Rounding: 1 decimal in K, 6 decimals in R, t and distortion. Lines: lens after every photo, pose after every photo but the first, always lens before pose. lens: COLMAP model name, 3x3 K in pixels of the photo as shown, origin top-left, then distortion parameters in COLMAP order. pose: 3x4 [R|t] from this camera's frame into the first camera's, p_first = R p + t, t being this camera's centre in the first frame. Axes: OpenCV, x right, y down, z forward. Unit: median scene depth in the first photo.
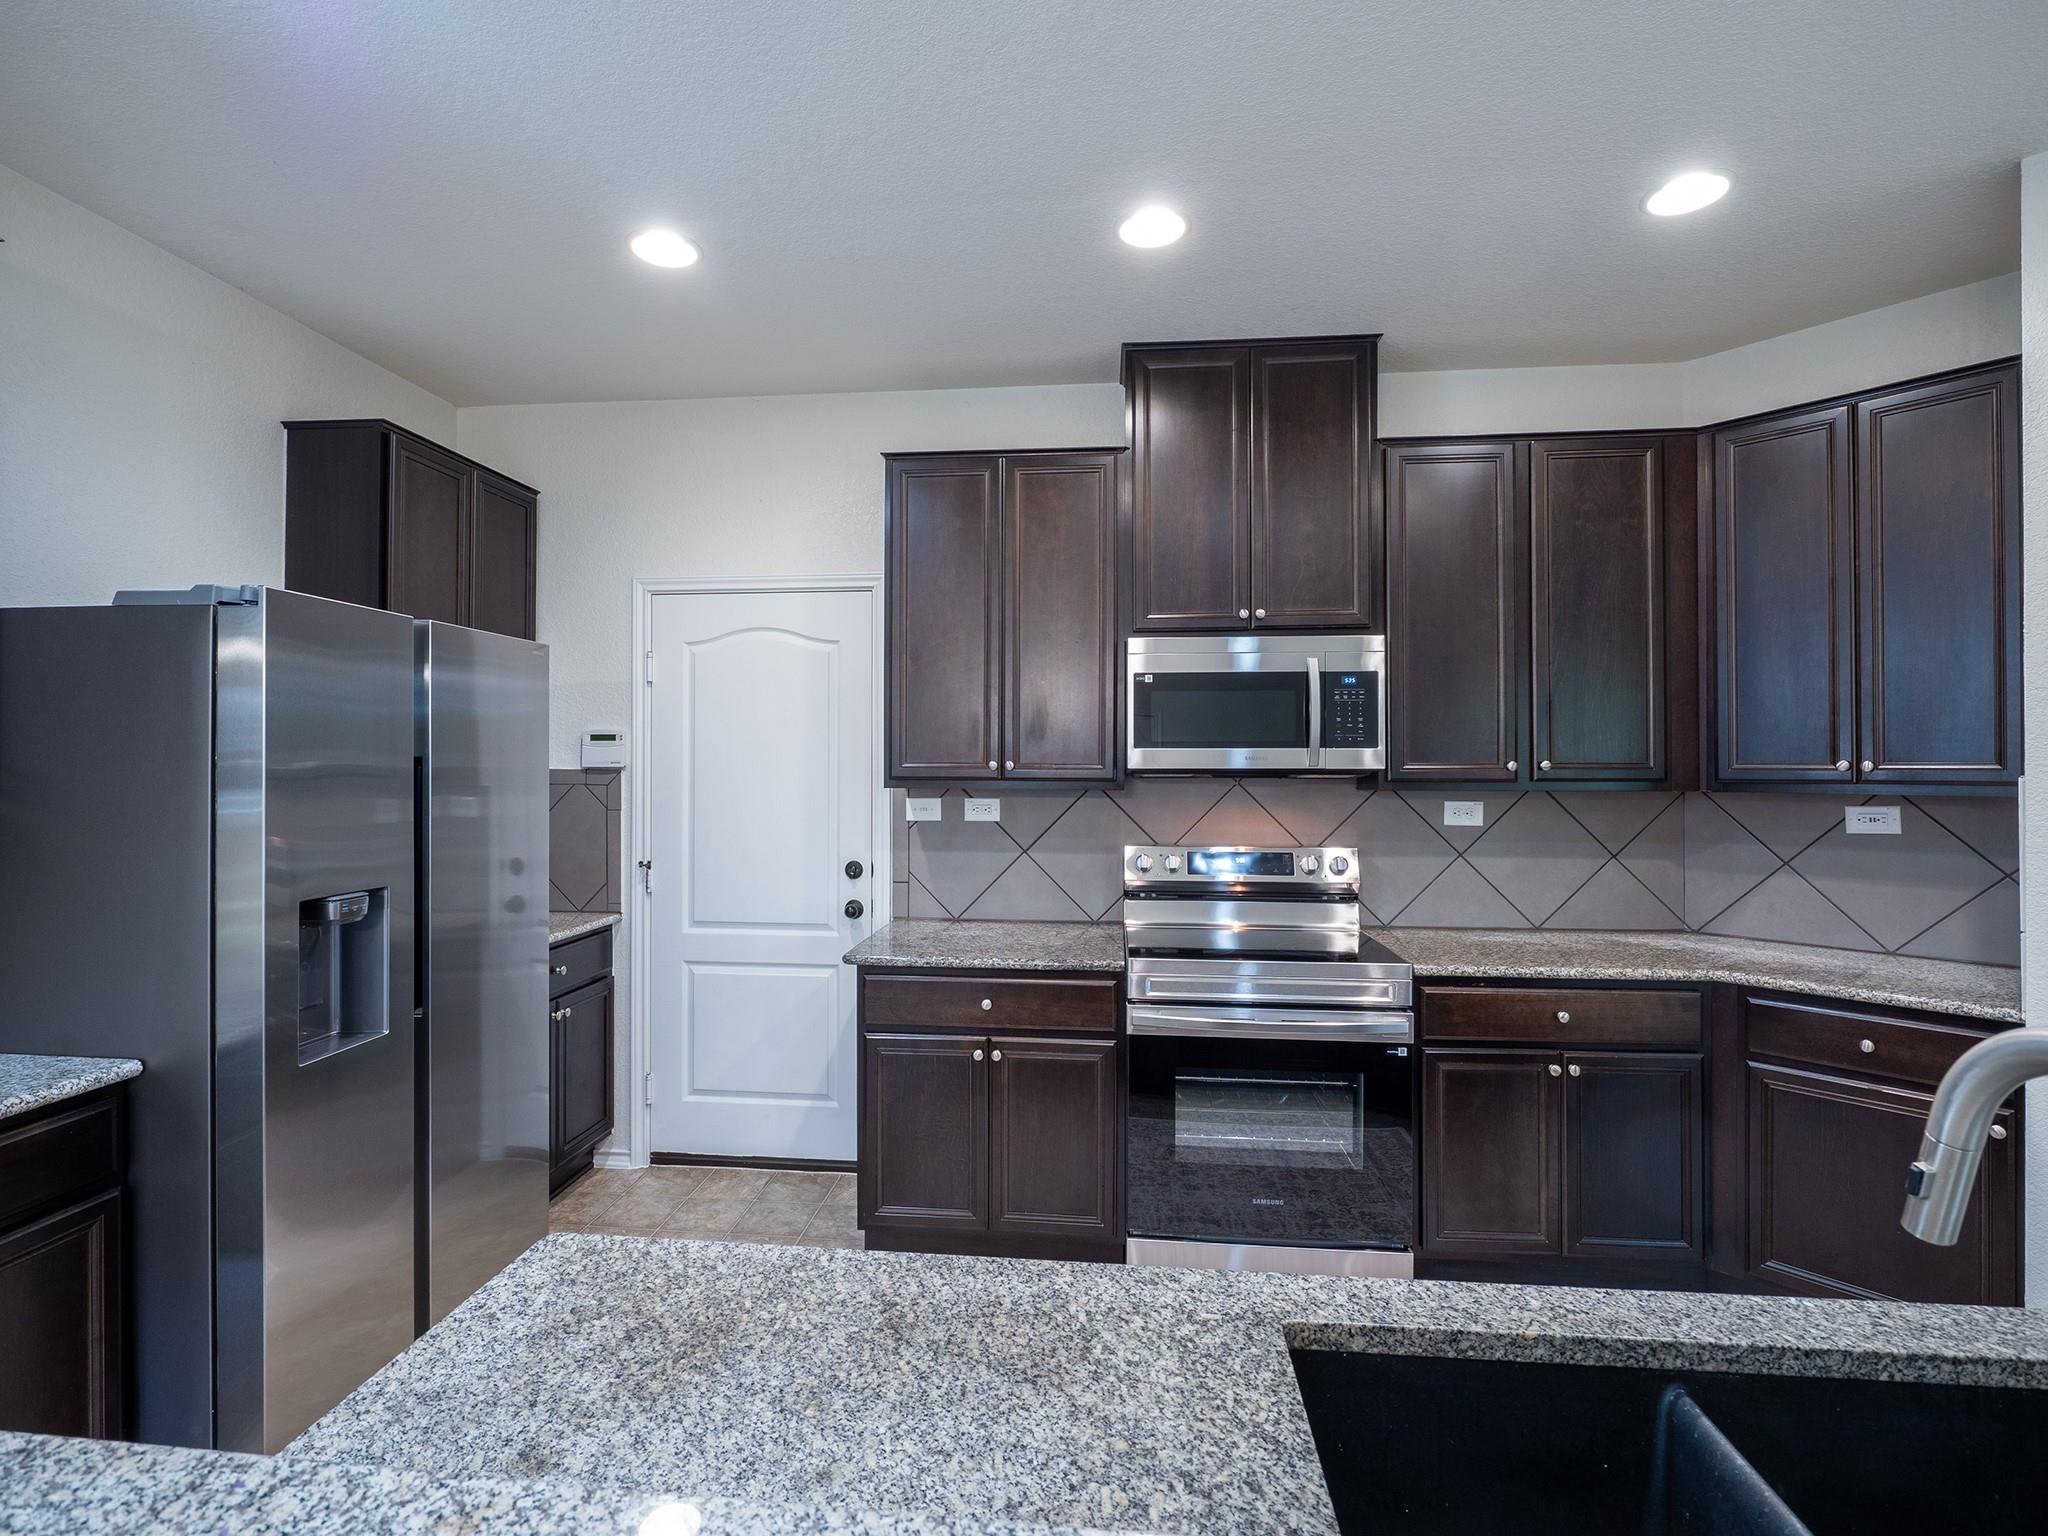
lens RADIAL K [[974.0, 0, 1014.0], [0, 974.0, 757.1], [0, 0, 1]] dist [-0.009450, -0.002089]
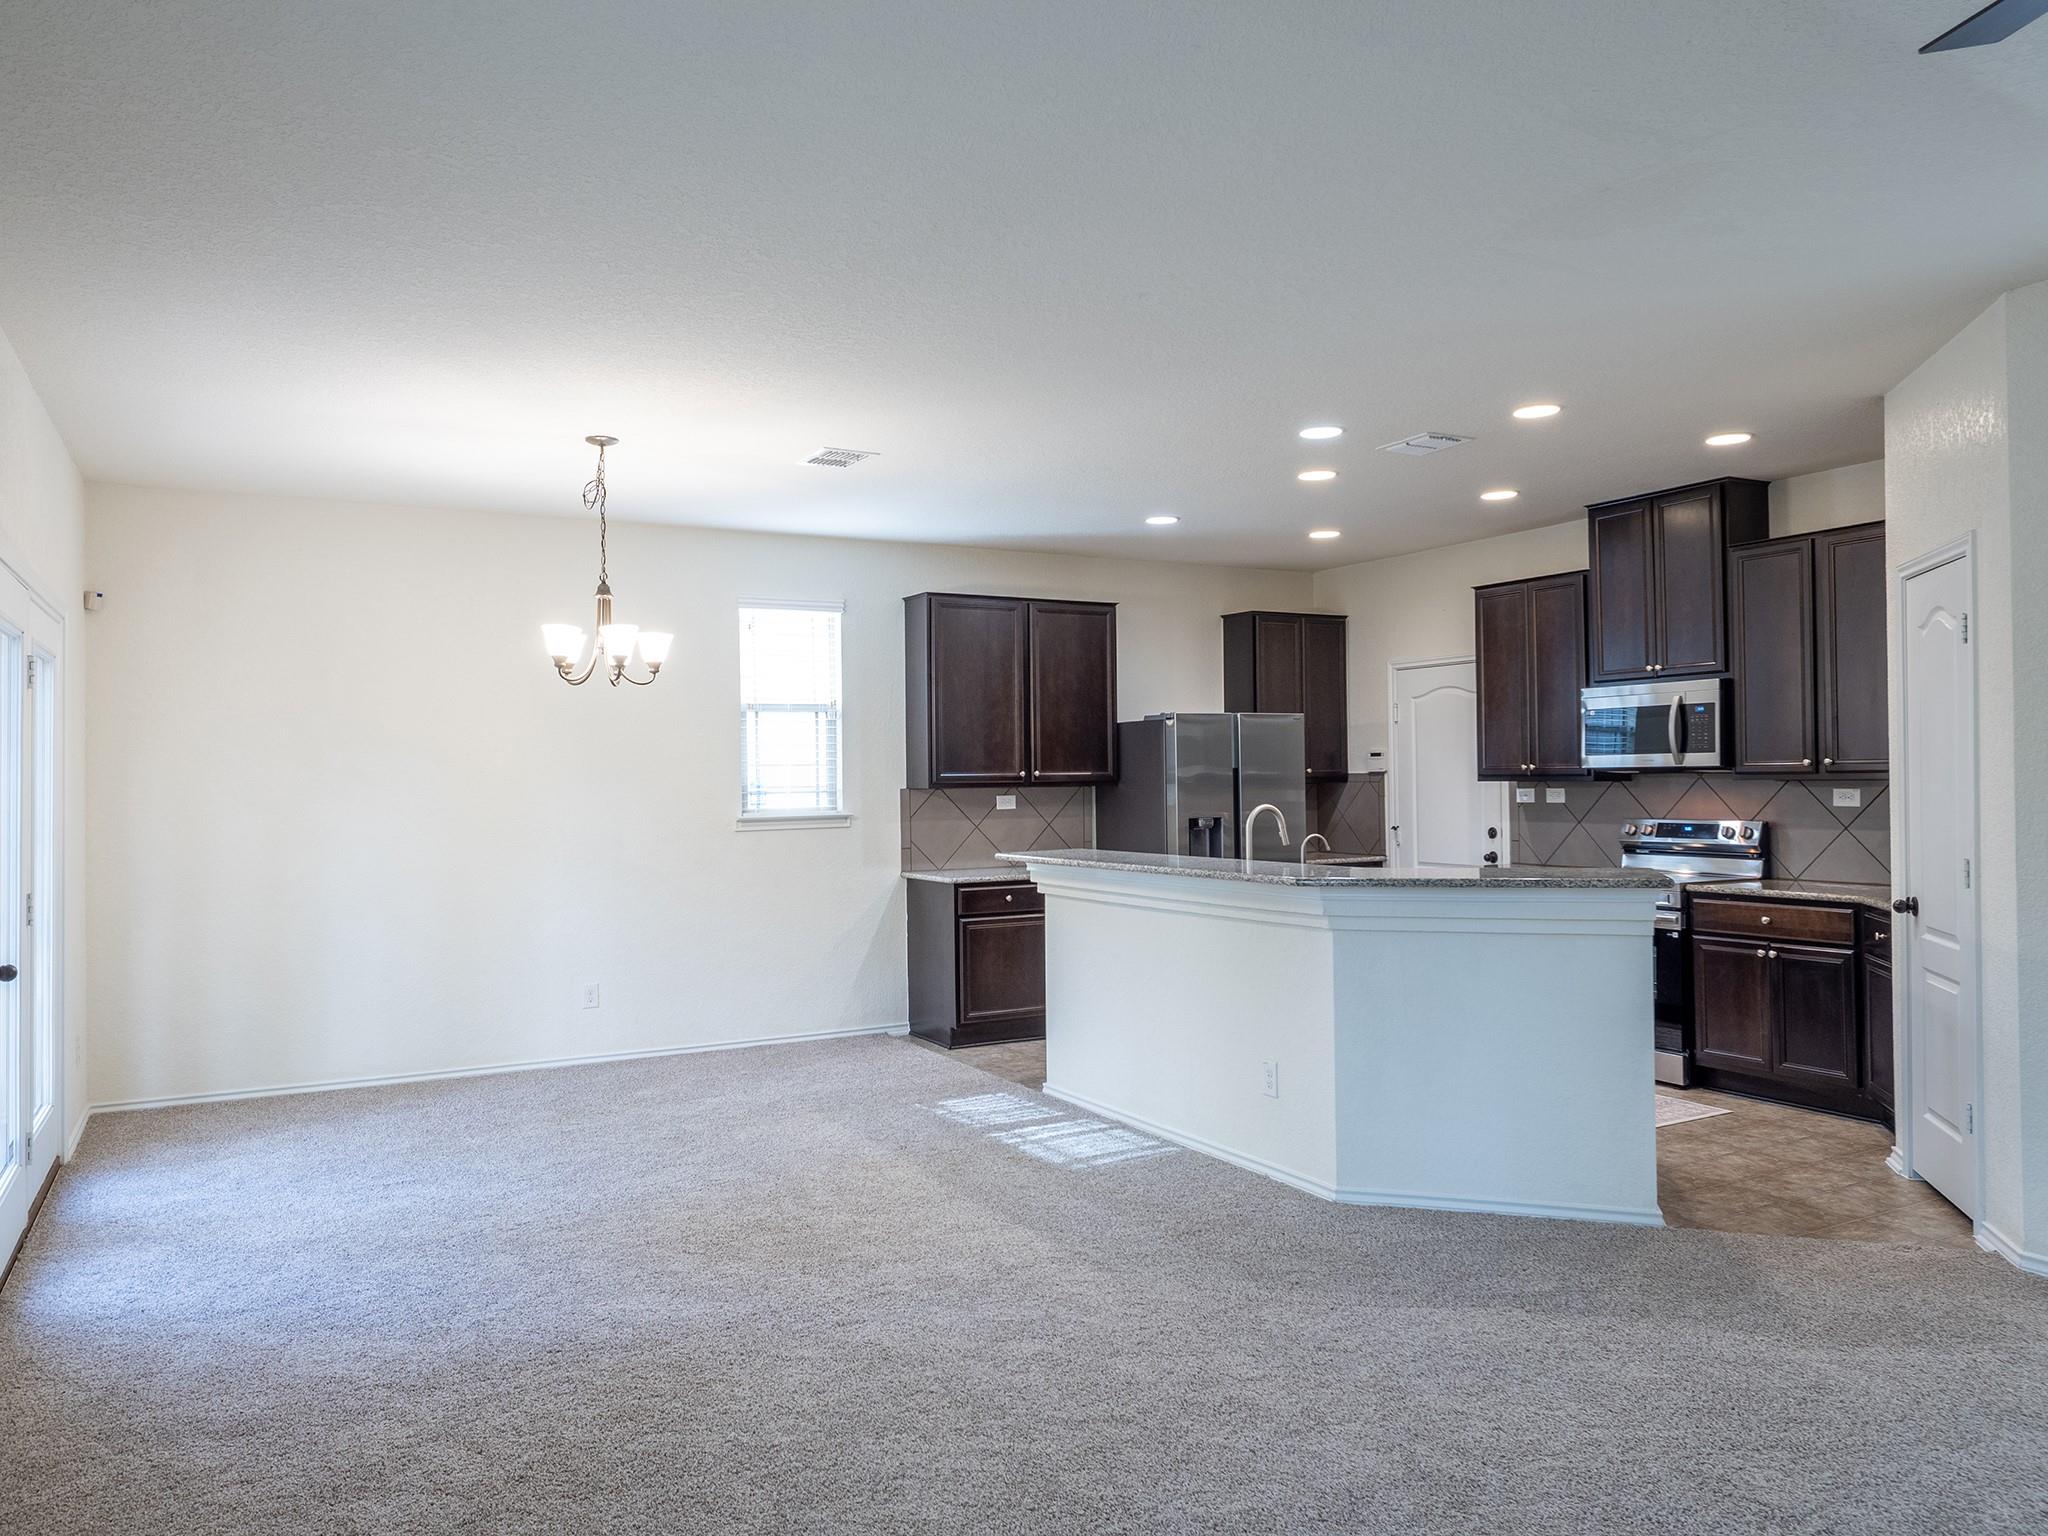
lens RADIAL K [[1427.9, 0, 1015.0], [0, 1427.9, 766.4], [0, 0, 1]] dist [0.000059, 0.000150]
pose [[0.564954, -0.015959, -0.824968, 1.600941], [0.019060, 0.999799, -0.006288, 0.006026], [0.824902, -0.012172, 0.565145, -1.183771]]
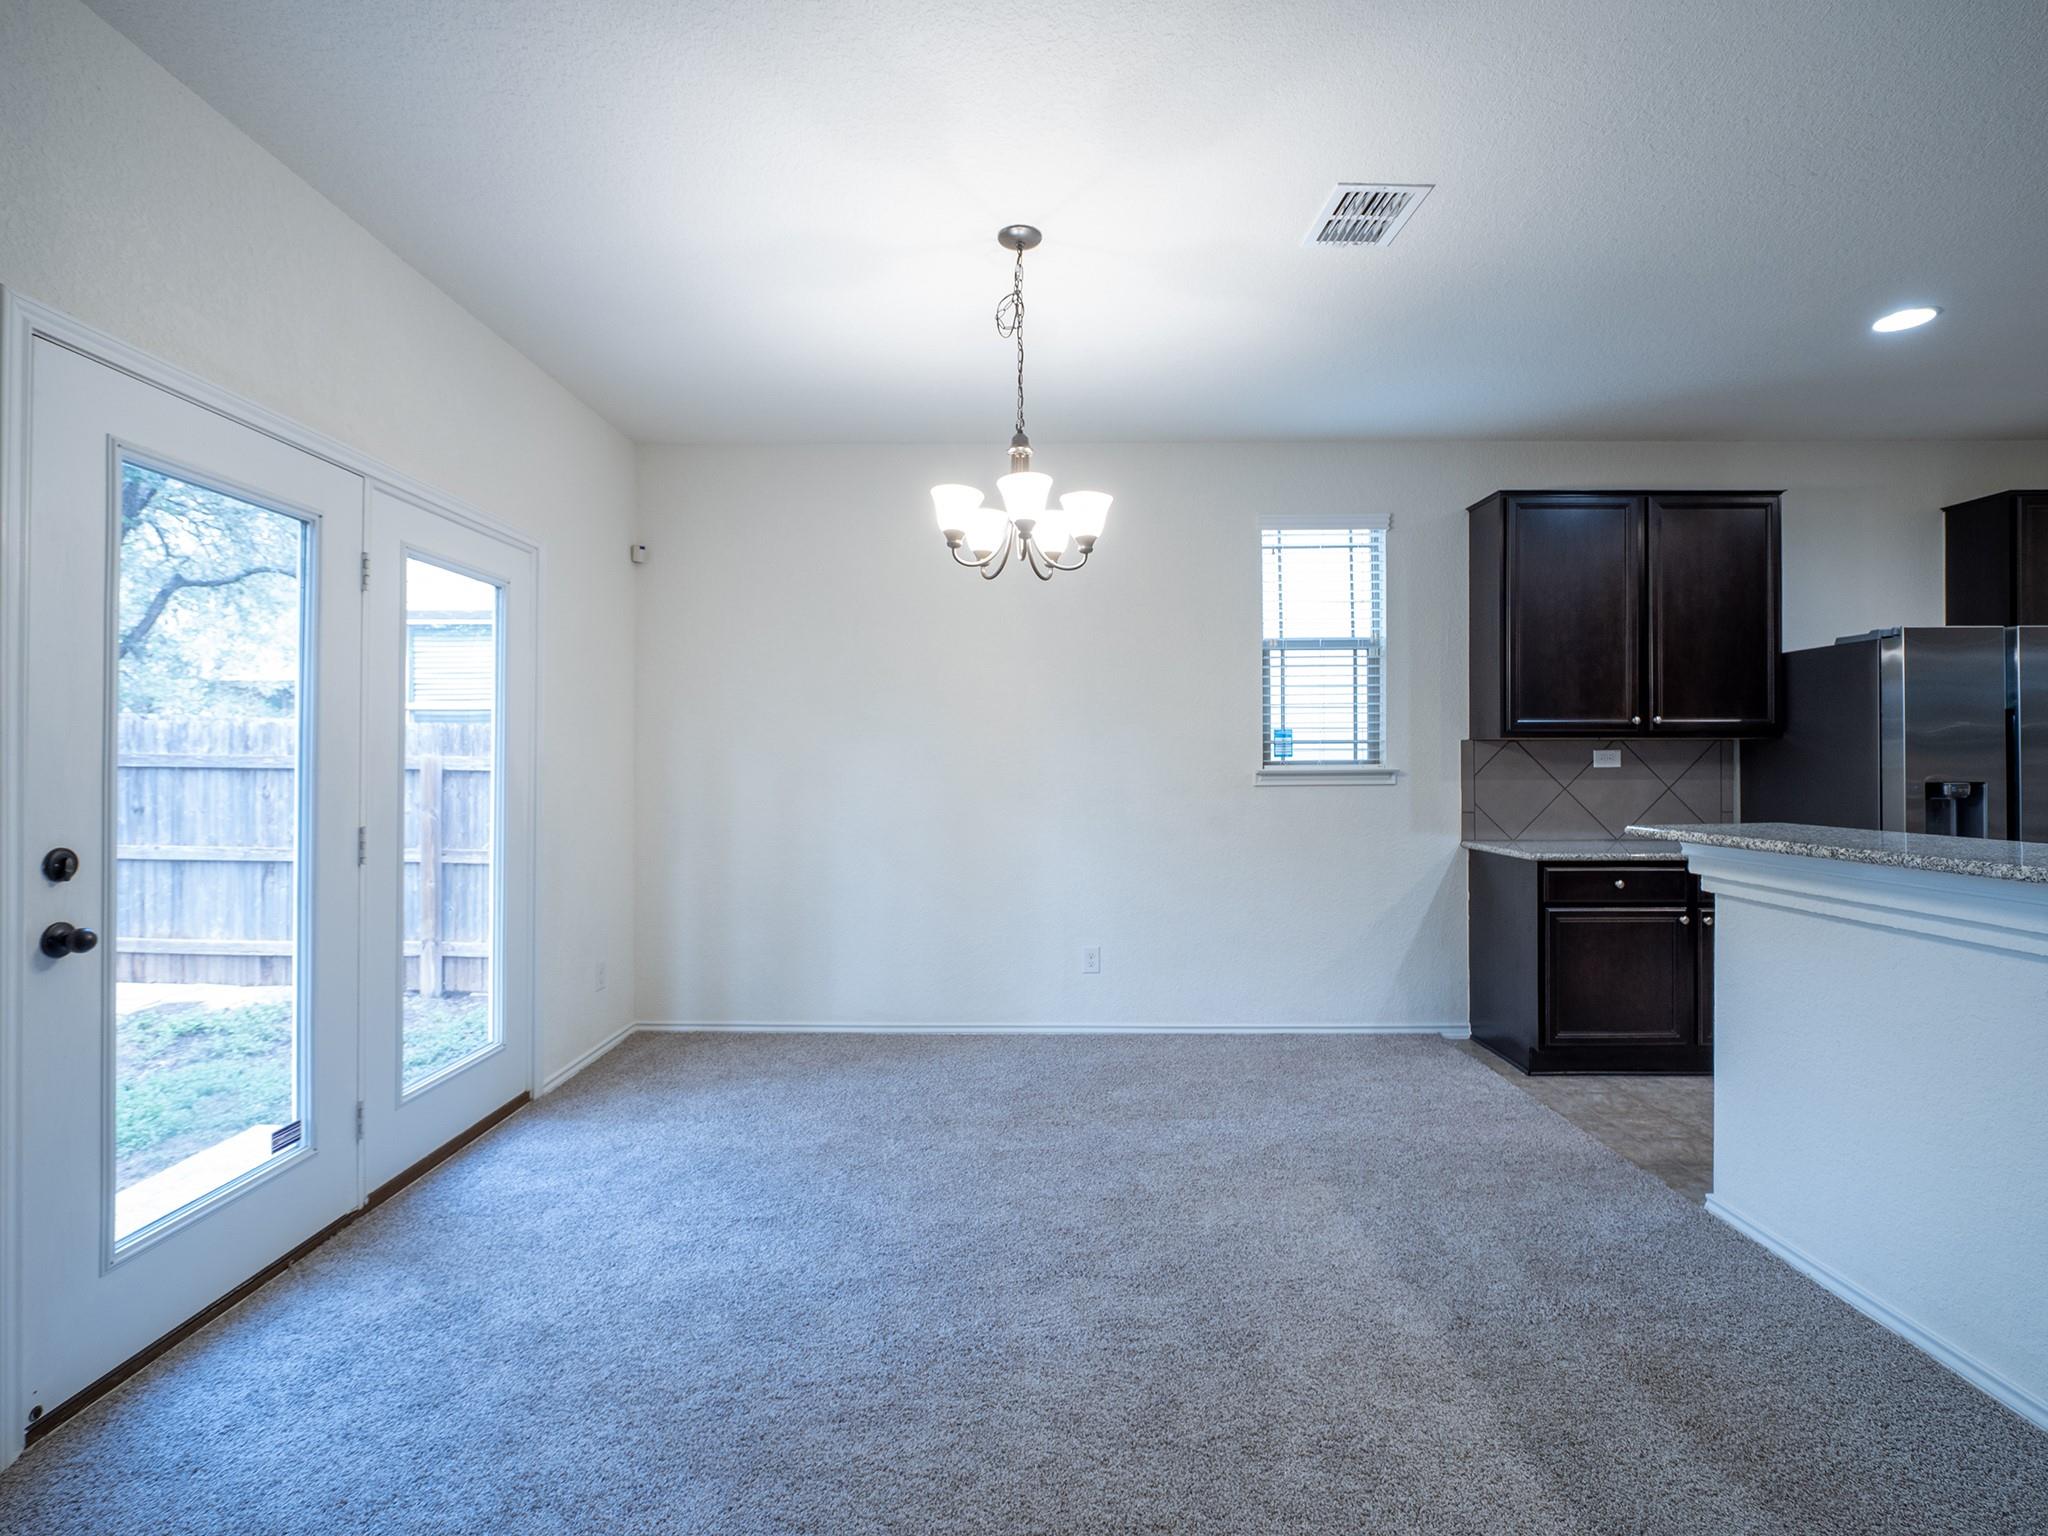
lens RADIAL K [[974.0, 0, 1014.0], [0, 974.0, 757.1], [0, 0, 1]] dist [-0.009450, -0.002089]
pose [[0.092356, -0.006410, -0.995705, 0.666471], [0.007893, 0.999953, -0.005705, 0.058950], [0.995695, -0.007332, 0.092402, -0.656474]]
